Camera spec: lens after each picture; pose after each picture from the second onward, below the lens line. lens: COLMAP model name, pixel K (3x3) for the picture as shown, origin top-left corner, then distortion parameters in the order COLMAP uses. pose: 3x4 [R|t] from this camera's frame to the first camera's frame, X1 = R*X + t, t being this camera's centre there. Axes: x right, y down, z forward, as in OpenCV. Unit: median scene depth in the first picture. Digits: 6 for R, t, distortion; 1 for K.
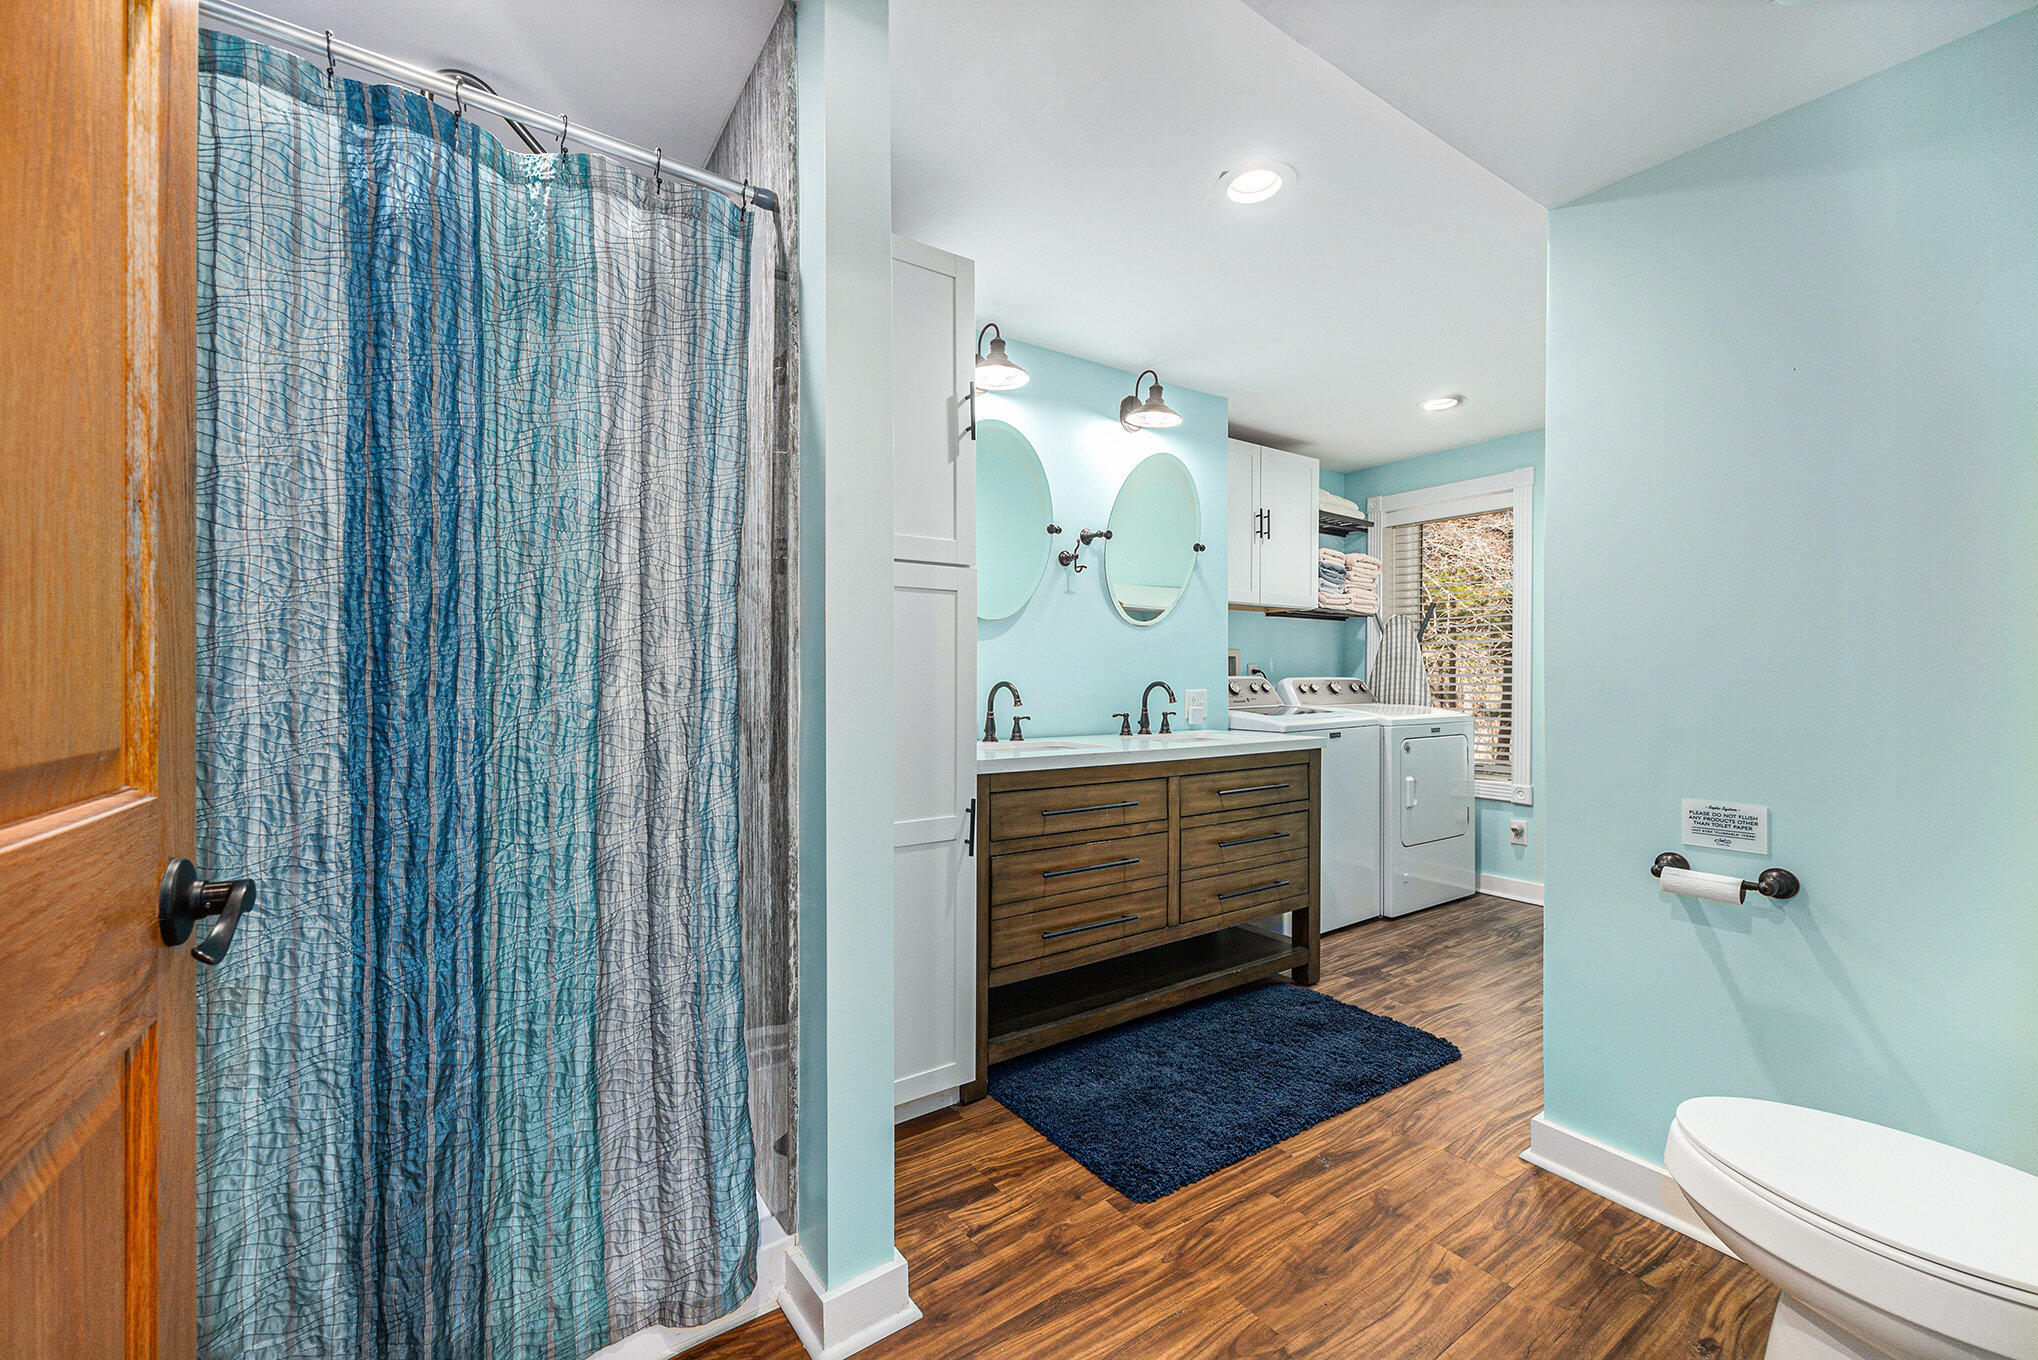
lens RADIAL K [[830.0, 0, 1004.2], [0, 830.0, 678.4], [0, 0, 1]] dist [-0.000501, 0.000033]
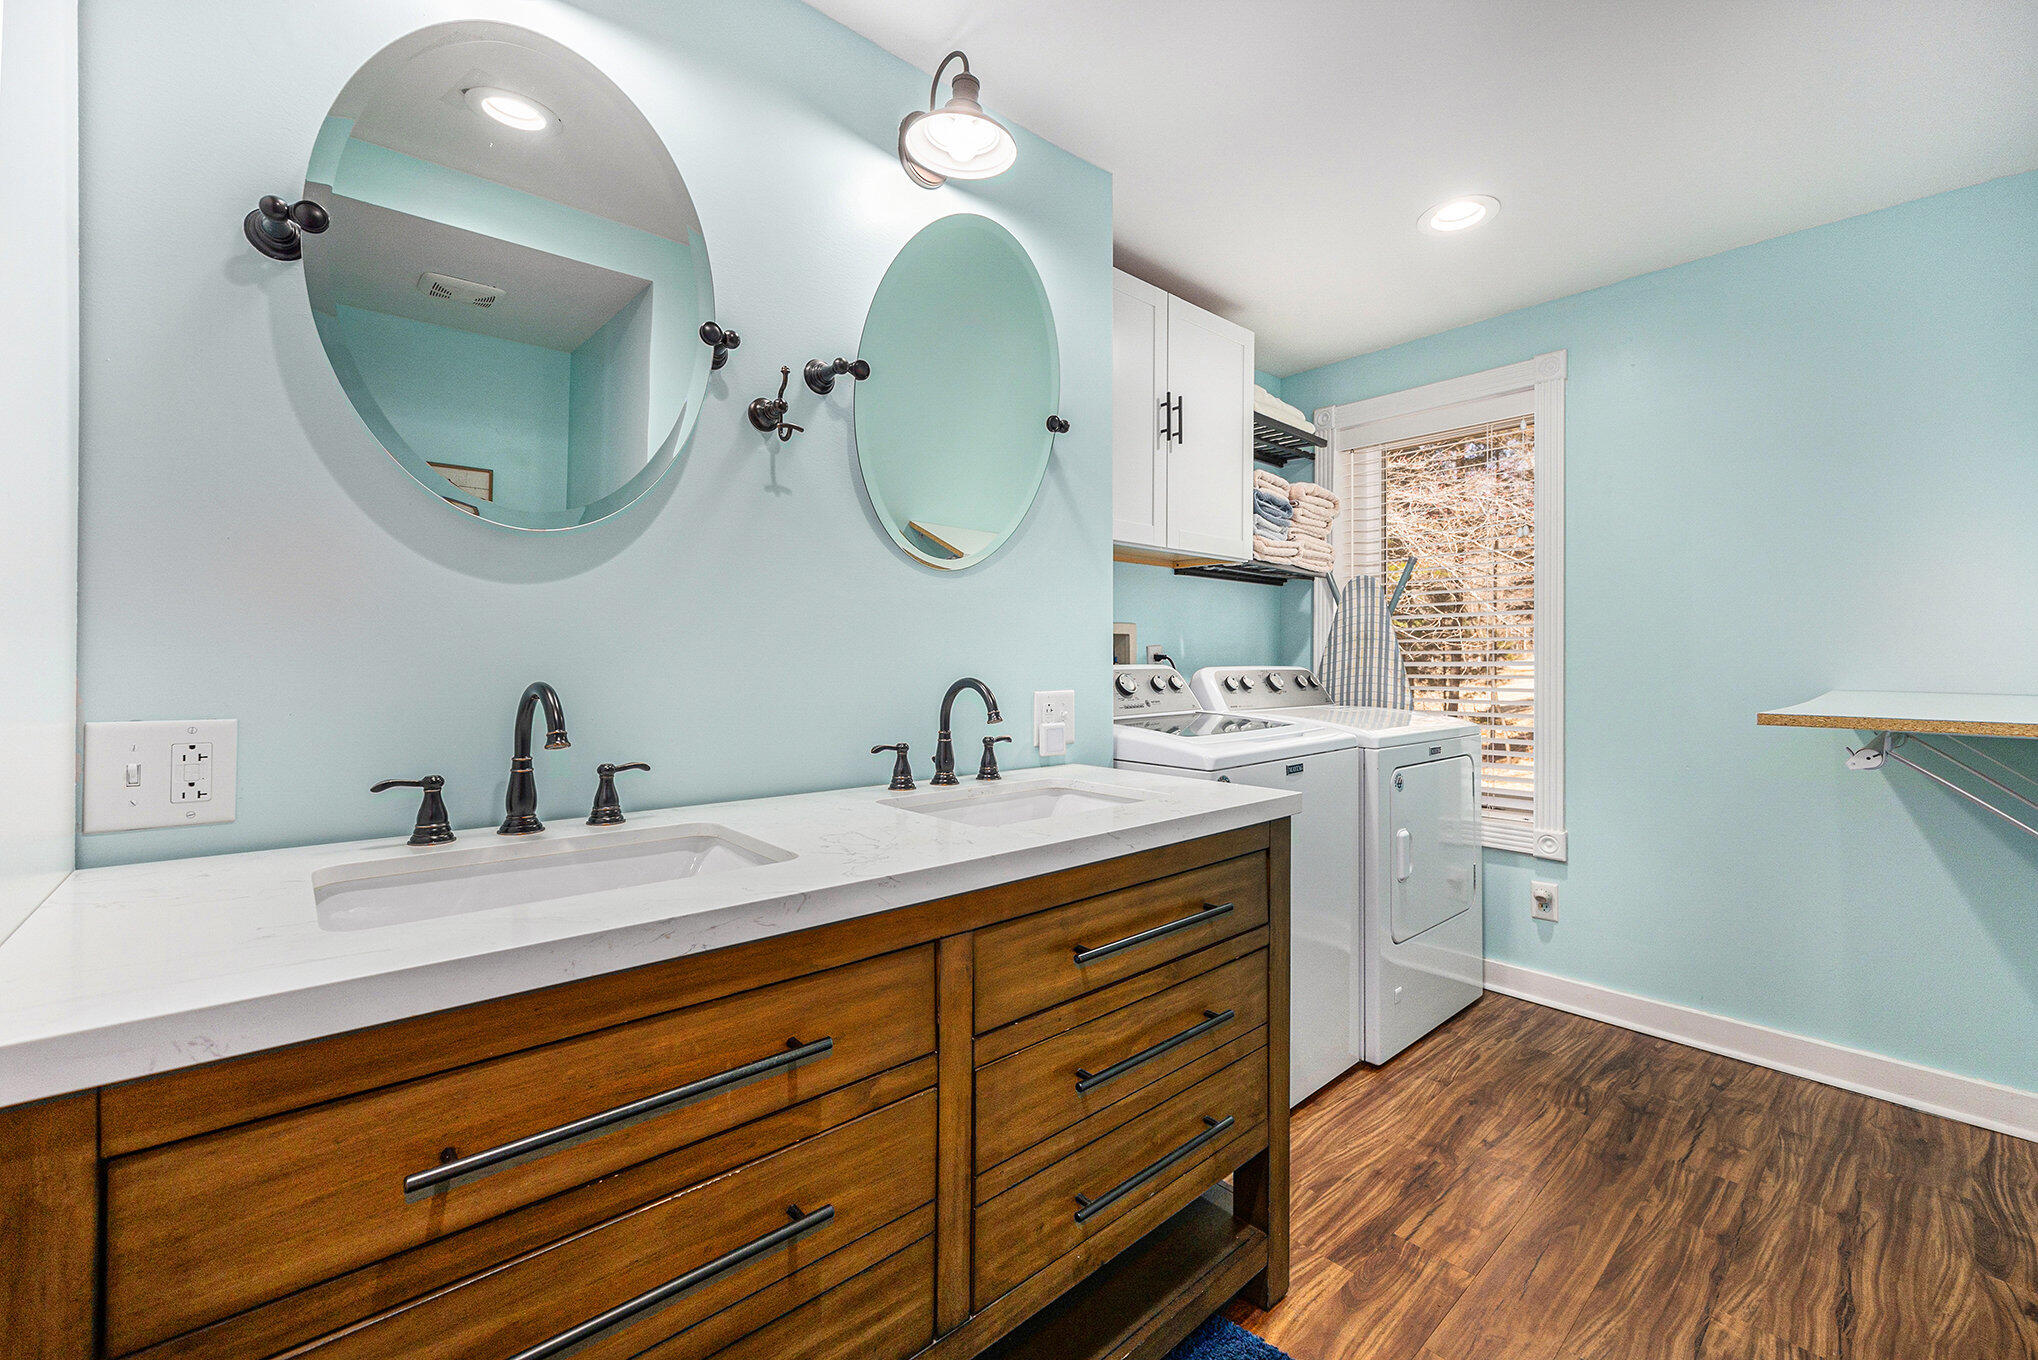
lens RADIAL K [[814.9, 0, 1017.1], [0, 814.9, 656.6], [0, 0, 1]] dist [-0.000166, 0.000005]
pose [[0.992279, 0.002669, 0.123997, 0.130195], [-0.001765, 0.999971, -0.007404, -0.004641], [-0.124013, 0.007128, 0.992255, 0.437523]]
